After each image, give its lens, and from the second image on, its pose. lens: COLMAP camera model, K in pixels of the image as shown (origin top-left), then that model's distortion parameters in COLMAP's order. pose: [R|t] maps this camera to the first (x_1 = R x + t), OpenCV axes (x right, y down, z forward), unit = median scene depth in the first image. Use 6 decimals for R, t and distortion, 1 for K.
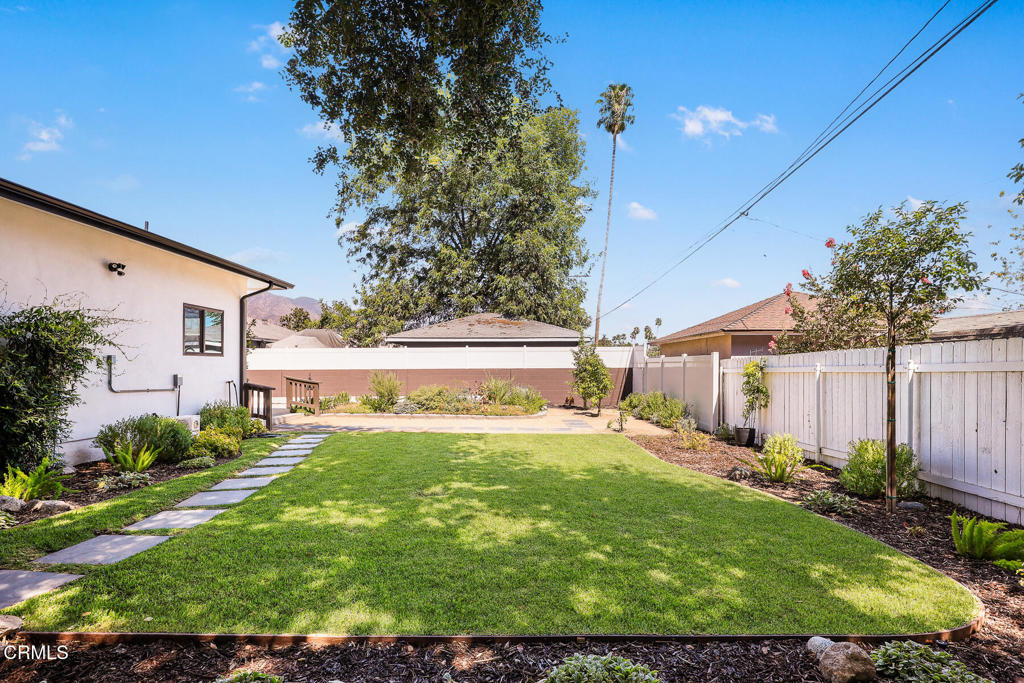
lens RADIAL K [[505.9, 0, 512.7], [0, 505.9, 369.4], [0, 0, 1]] dist [0.019266, 0.000062]
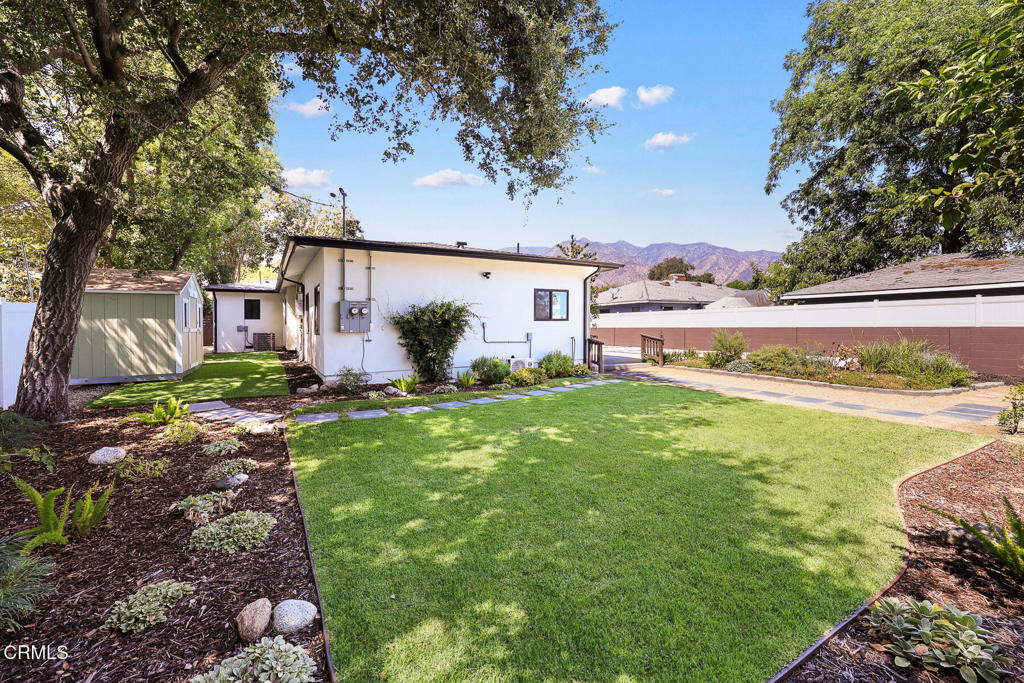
lens RADIAL K [[436.6, 0, 542.8], [0, 436.6, 315.1], [0, 0, 1]] dist [0.001868, 0.000180]
pose [[0.477414, -0.018558, -0.878482, 0.523668], [0.003316, 0.999808, -0.019319, -0.016899], [0.878672, 0.006310, 0.477384, 0.318568]]
